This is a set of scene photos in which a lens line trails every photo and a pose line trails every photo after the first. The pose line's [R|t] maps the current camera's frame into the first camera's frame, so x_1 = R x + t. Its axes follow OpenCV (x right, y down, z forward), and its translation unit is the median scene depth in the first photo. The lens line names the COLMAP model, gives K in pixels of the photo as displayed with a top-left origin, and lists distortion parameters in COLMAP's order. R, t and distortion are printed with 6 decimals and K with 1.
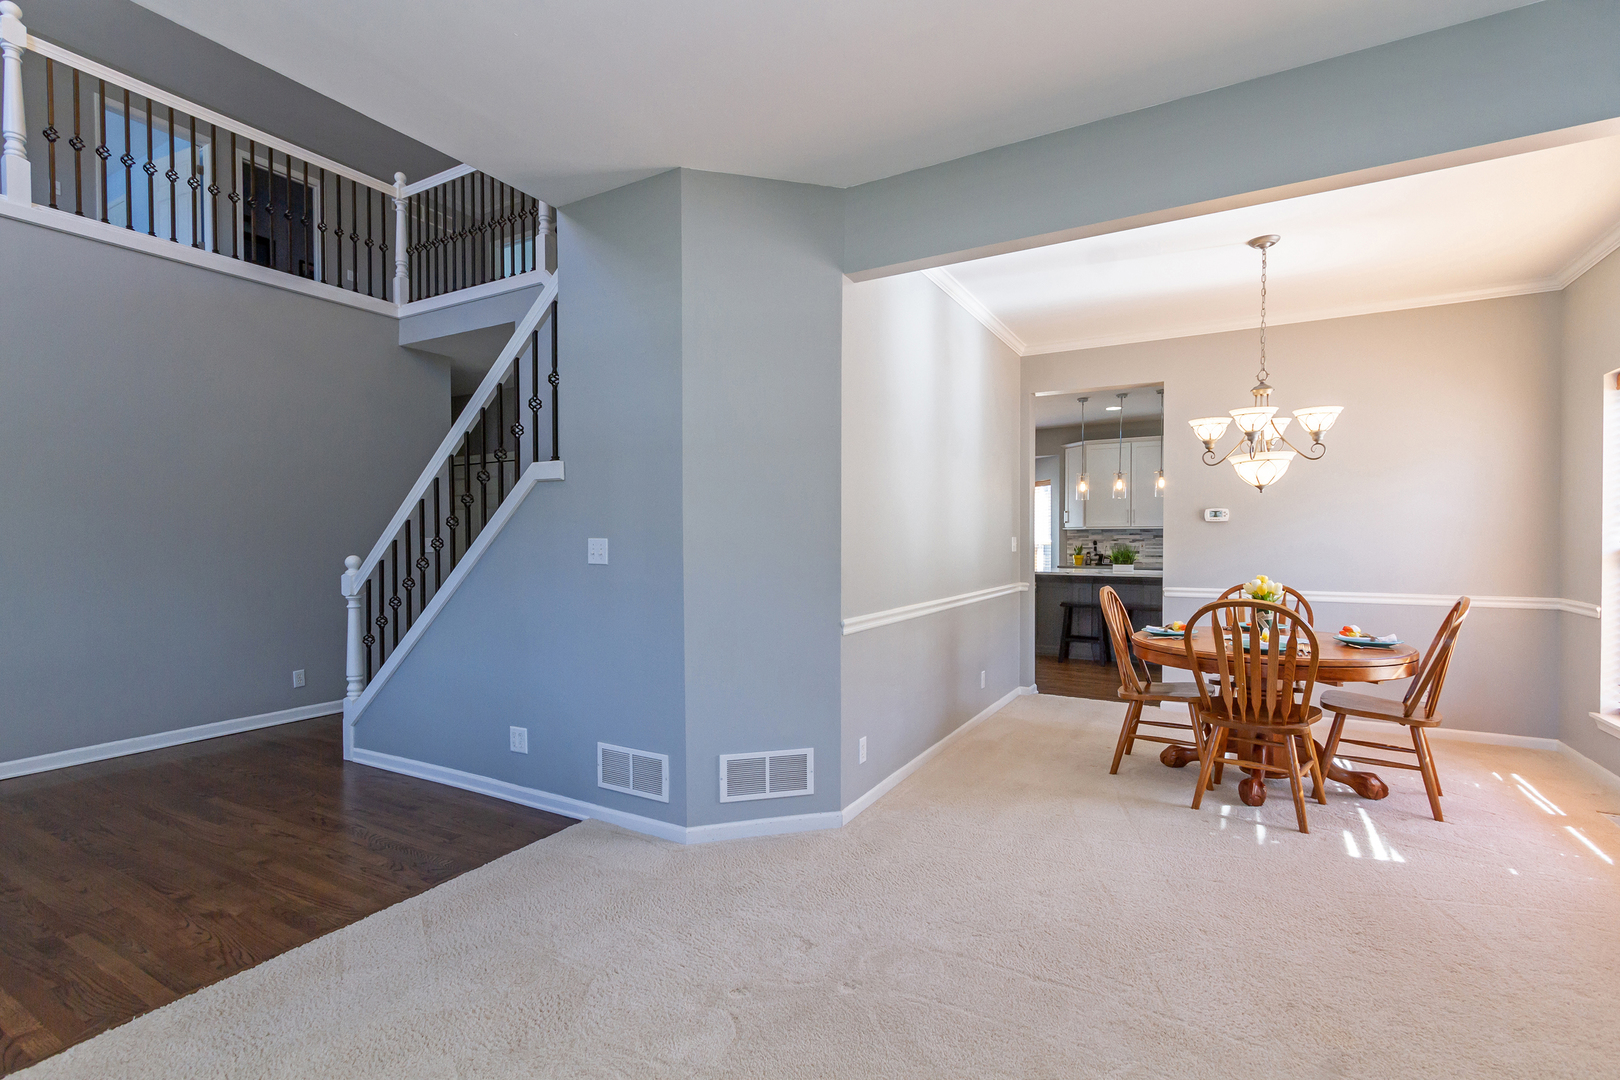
lens RADIAL K [[755.4, 0, 798.6], [0, 755.4, 543.0], [0, 0, 1]] dist [0.011504, -0.002790]
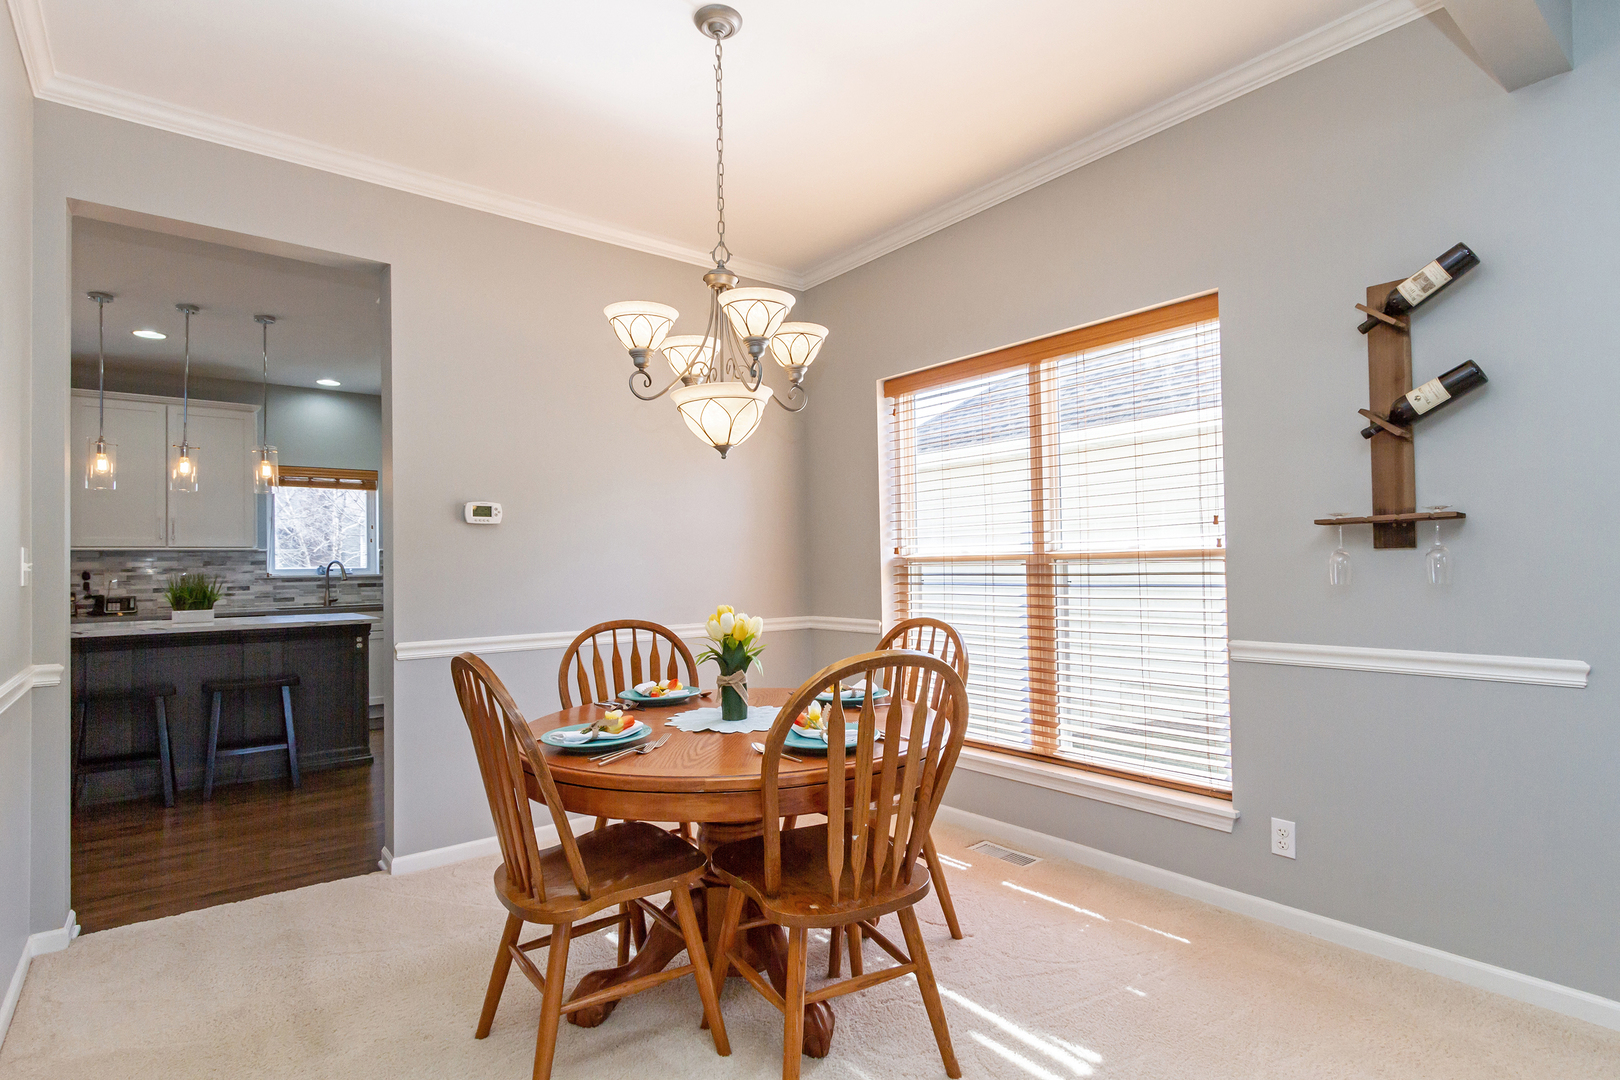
lens RADIAL K [[819.6, 0, 801.8], [0, 819.6, 547.6], [0, 0, 1]] dist [0.002326, 0.000414]
pose [[0.369750, 0.017622, 0.928964, 0.065358], [0.022243, 0.999366, -0.027811, 0.018778], [-0.928865, 0.030946, 0.369123, 0.728298]]
